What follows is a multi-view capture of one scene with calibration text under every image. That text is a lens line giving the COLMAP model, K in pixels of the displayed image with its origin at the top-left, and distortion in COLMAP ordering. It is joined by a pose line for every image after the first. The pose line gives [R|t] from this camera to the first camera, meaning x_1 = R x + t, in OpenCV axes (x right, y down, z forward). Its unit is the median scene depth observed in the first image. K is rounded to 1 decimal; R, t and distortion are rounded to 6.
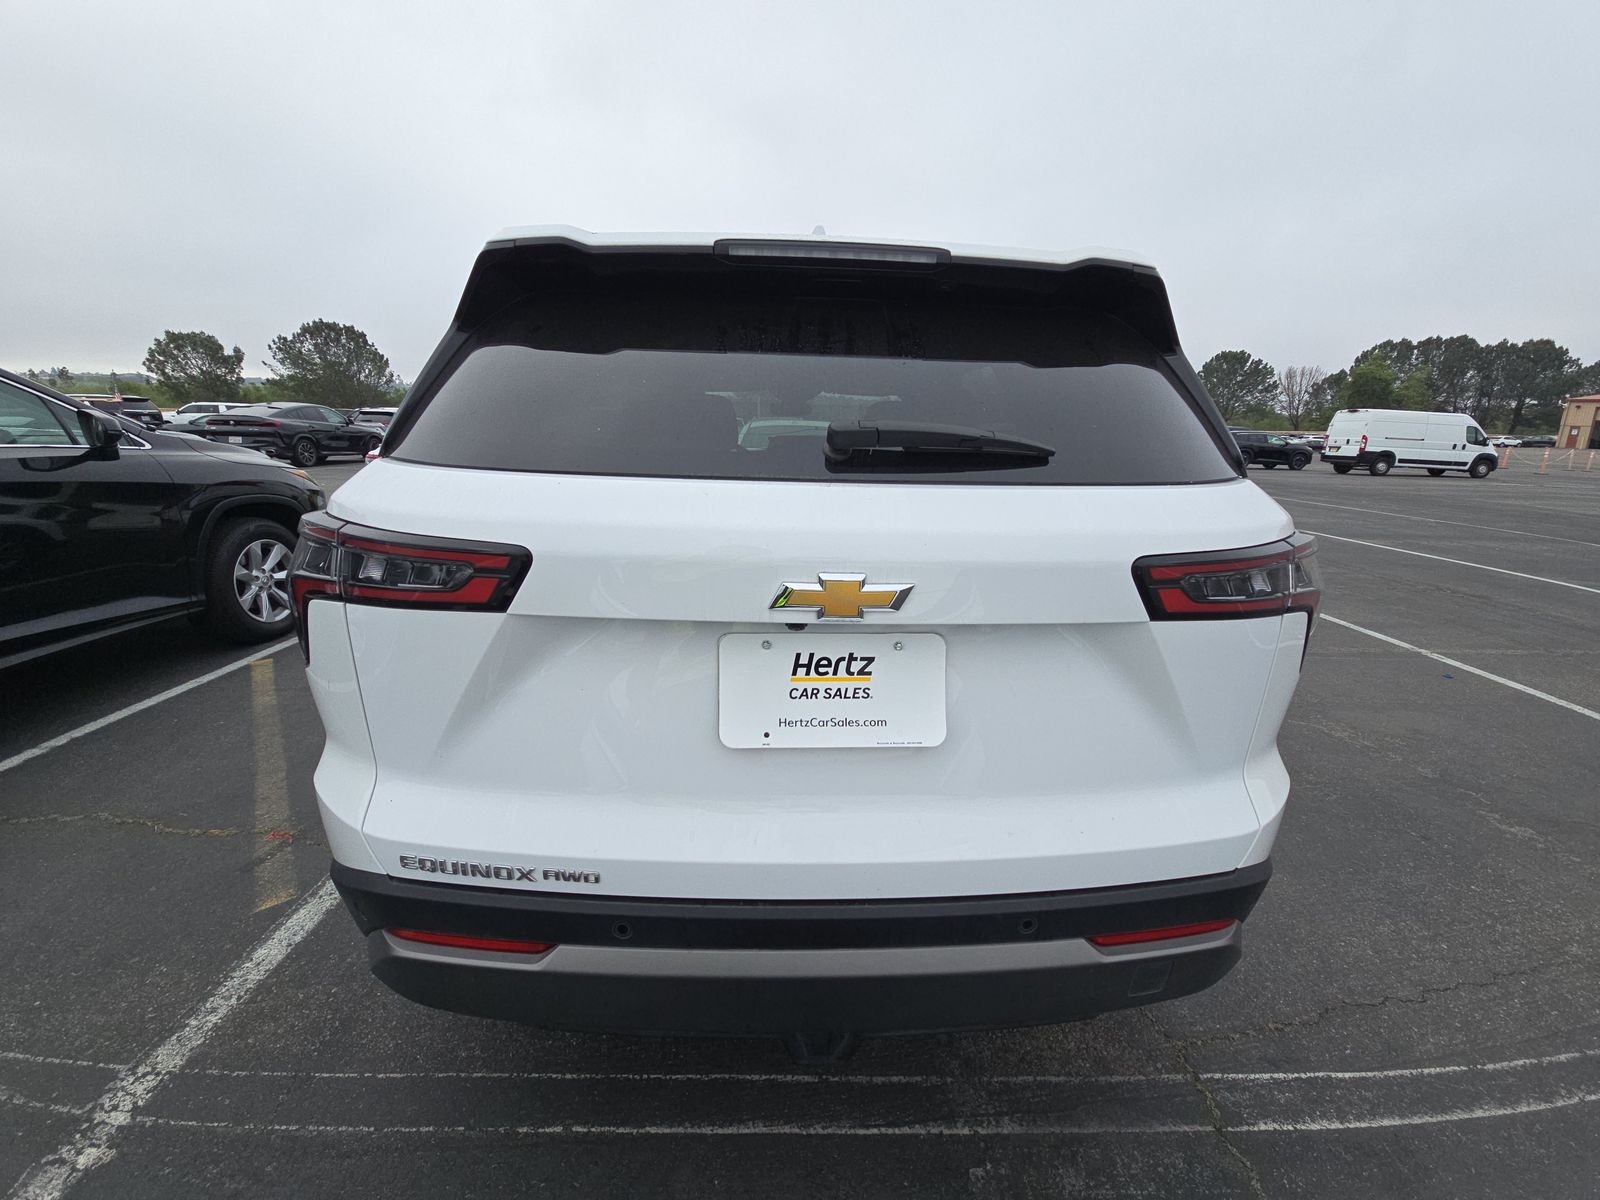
lens RADIAL K [[644.3, 0, 800.0], [0, 644.3, 600.0], [0, 0, 1]] dist [0.006462, -0.000070]
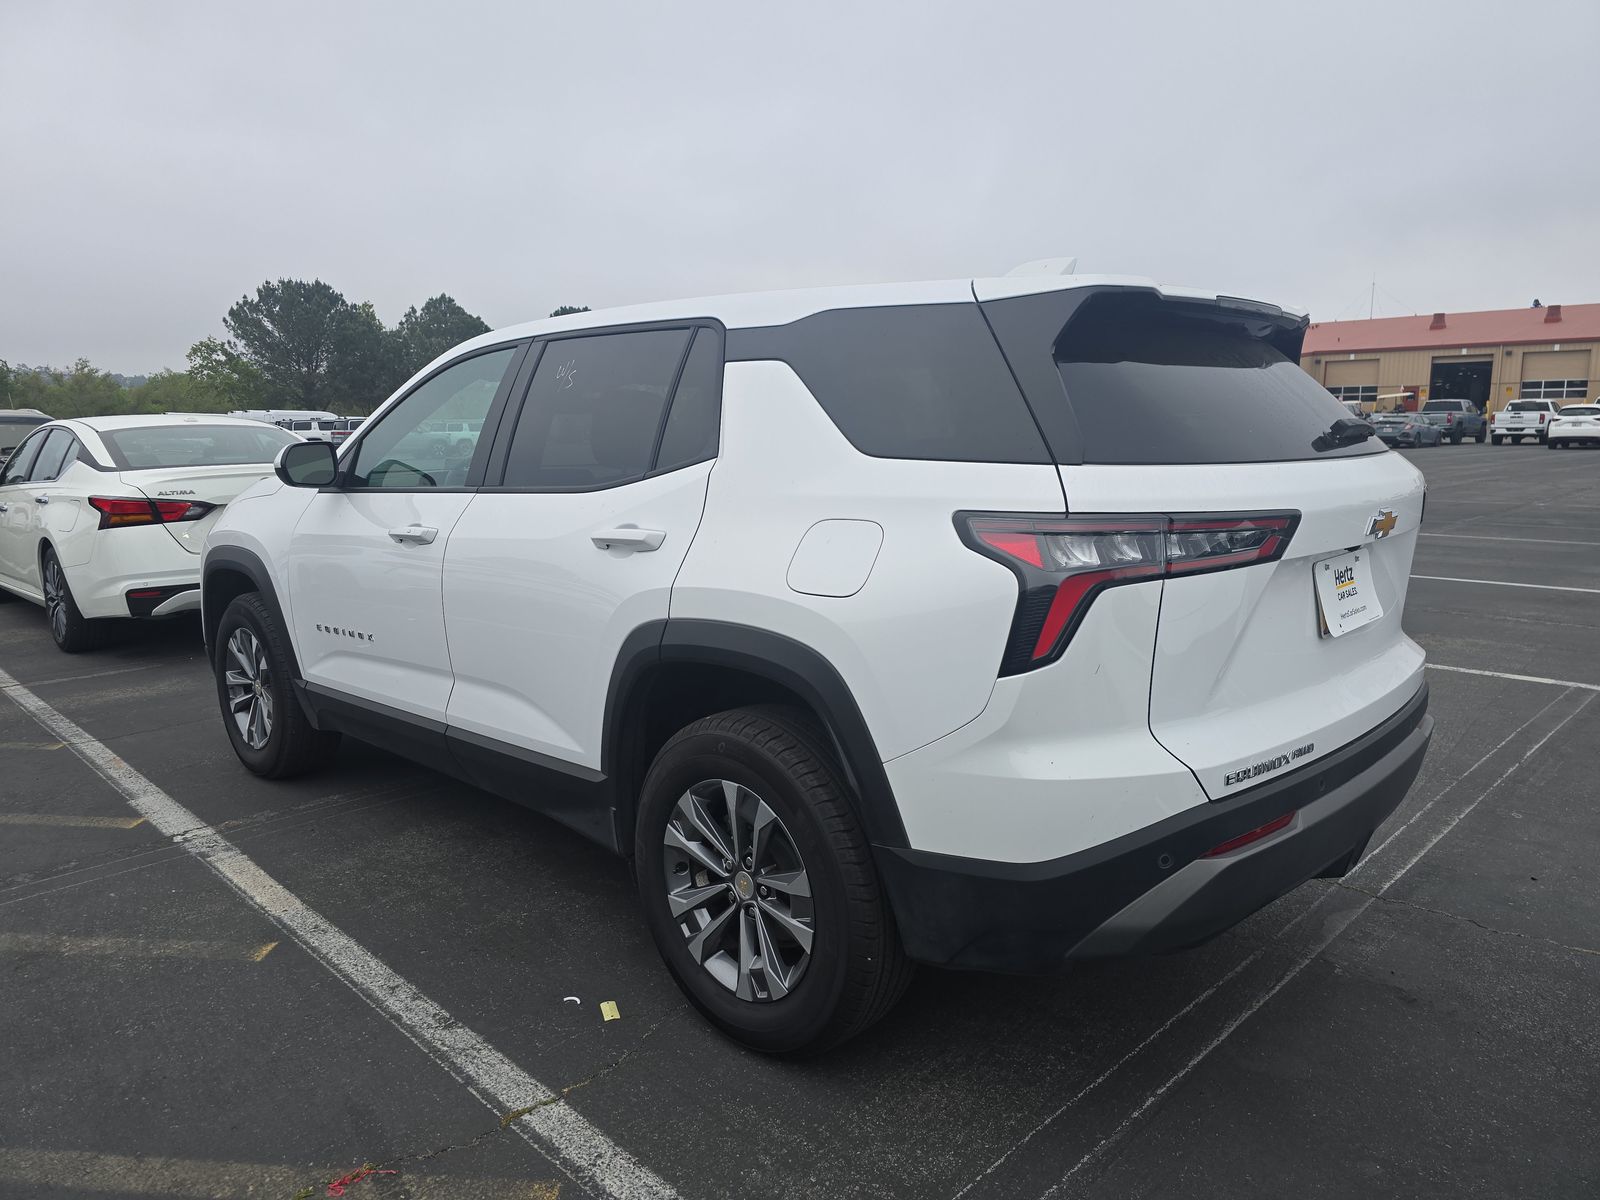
lens RADIAL K [[1083.2, 0, 800.0], [0, 1083.2, 600.0], [0, 0, 1]] dist [0.049206, -0.000668]
pose [[0.718534, -0.141431, 0.680959, -2.449748], [0.204514, 0.978784, -0.012511, -0.068468], [-0.664742, 0.148255, 0.732214, -0.033332]]
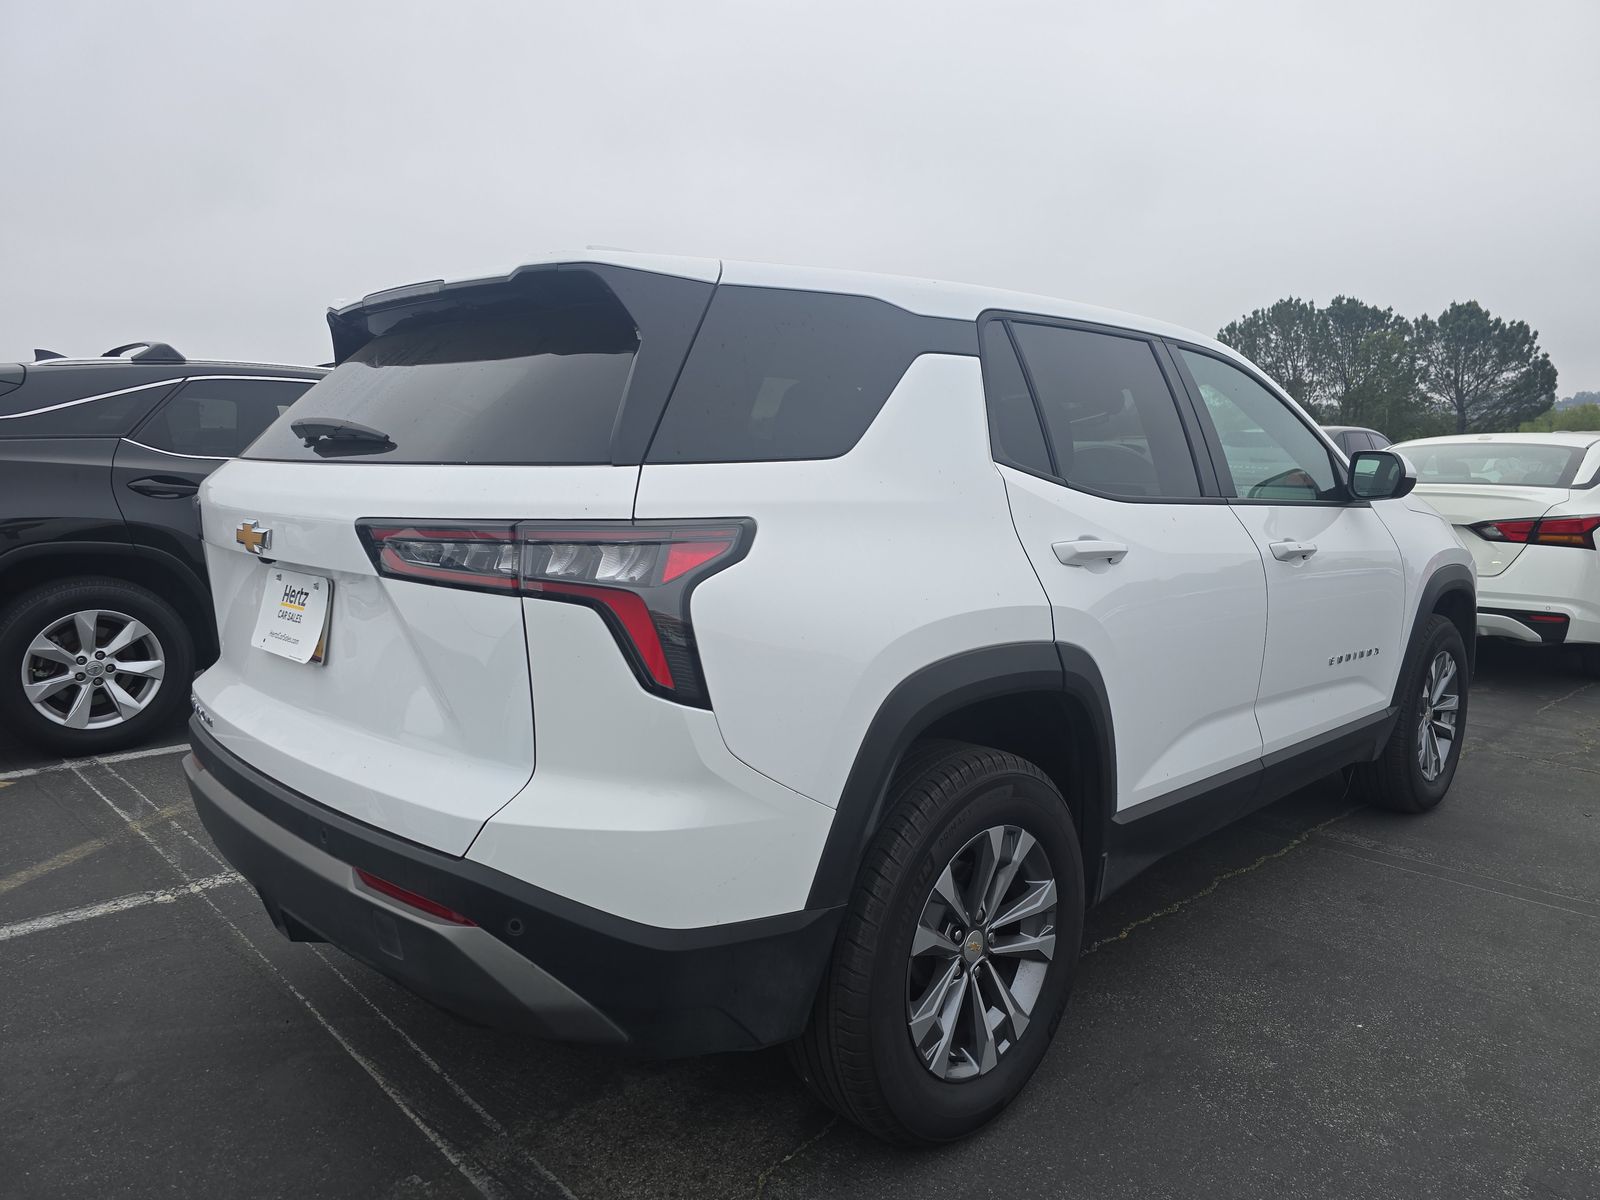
lens RADIAL K [[1083.2, 0, 800.0], [0, 1083.2, 600.0], [0, 0, 1]] dist [0.049206, -0.000668]
pose [[0.671705, 0.088714, -0.735488, 2.243992], [-0.184296, 0.981603, -0.049914, 0.027423], [0.717529, 0.169075, 0.675697, 0.205896]]
